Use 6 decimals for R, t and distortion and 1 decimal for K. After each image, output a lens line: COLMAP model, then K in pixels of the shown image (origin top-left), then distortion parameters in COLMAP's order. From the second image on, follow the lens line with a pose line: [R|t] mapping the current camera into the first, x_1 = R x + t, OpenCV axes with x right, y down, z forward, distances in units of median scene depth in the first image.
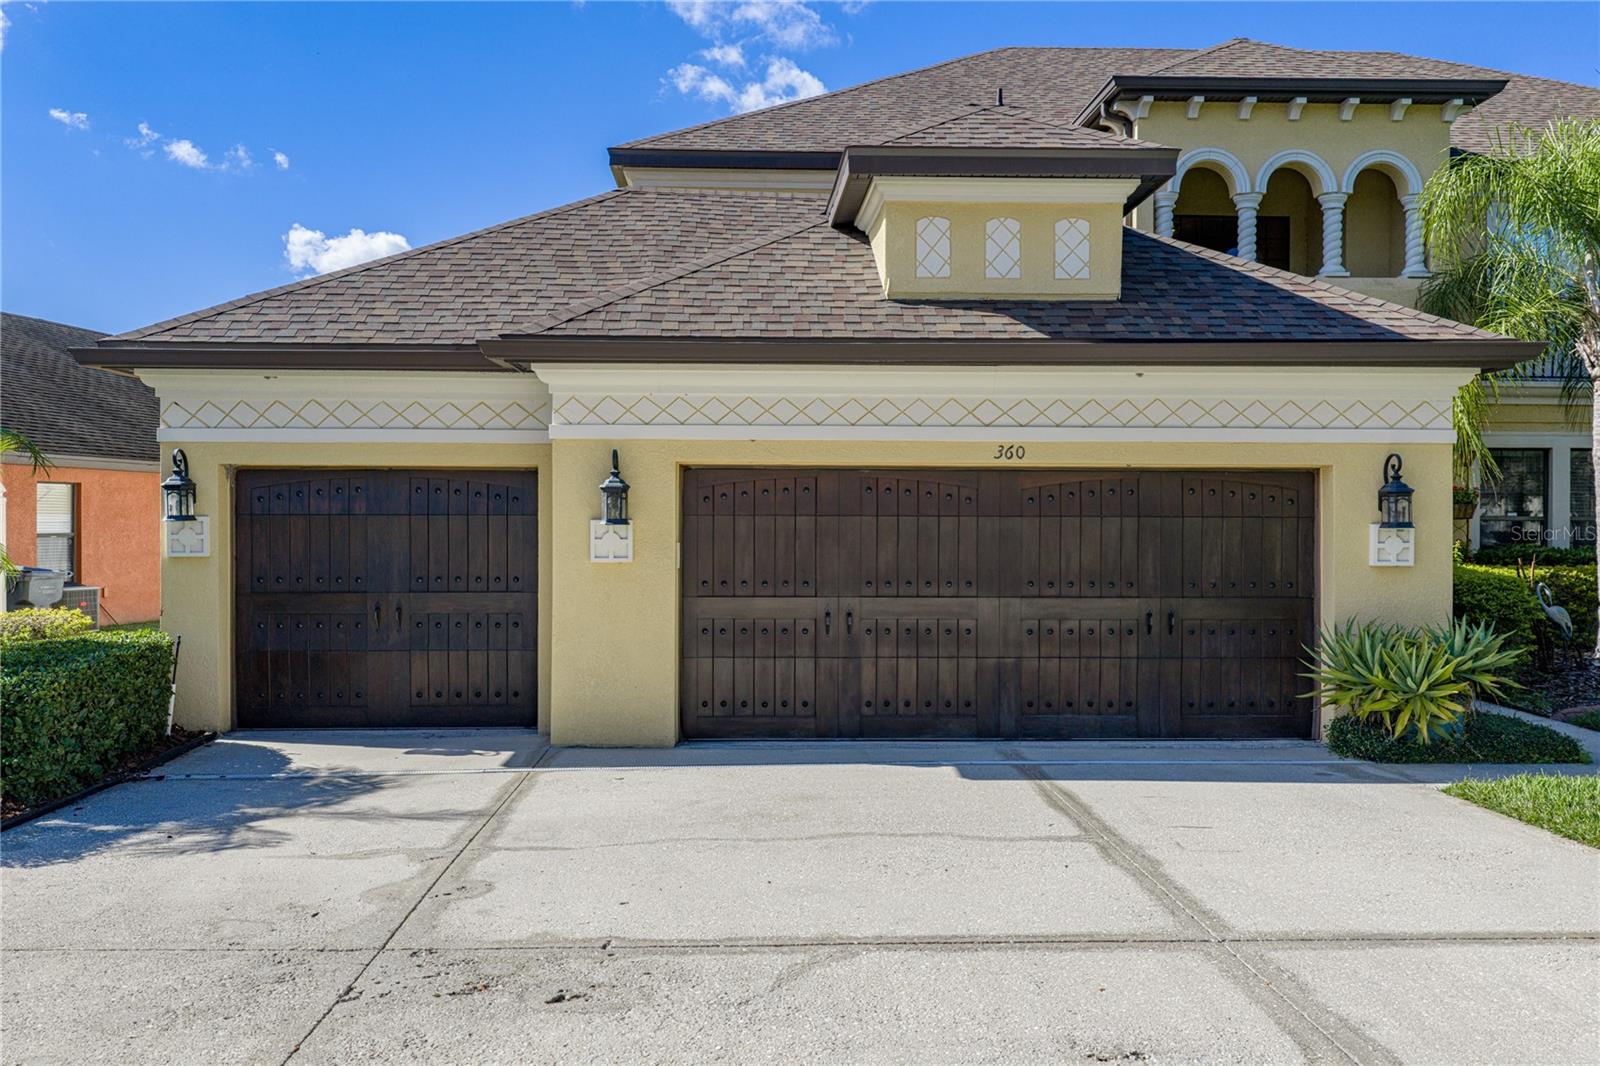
lens RADIAL K [[1294.7, 0, 800.0], [0, 1294.7, 533.0], [0, 0, 1]] dist [-0.000847, -0.001031]
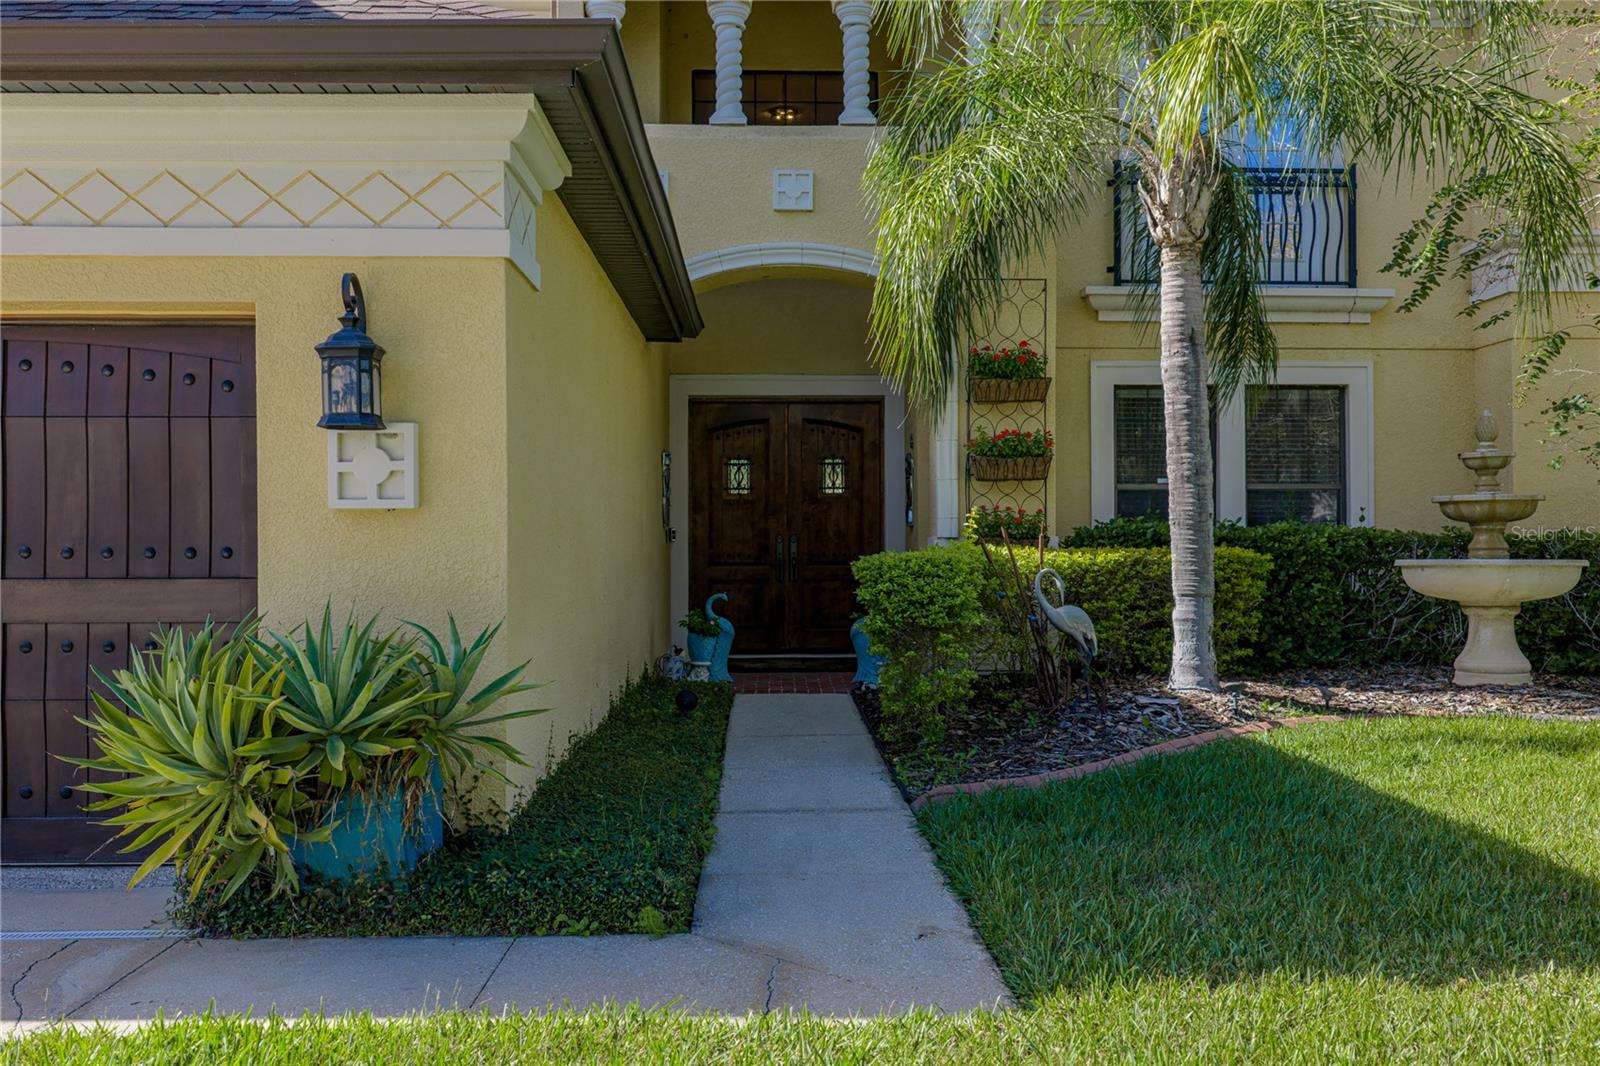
lens RADIAL K [[1294.7, 0, 800.0], [0, 1294.7, 533.0], [0, 0, 1]] dist [-0.000847, -0.001031]
pose [[0.999935, -0.001939, -0.011221, 0.618777], [0.001764, 0.999877, -0.015615, 0.041971], [0.011250, 0.015594, 0.999815, 0.514147]]
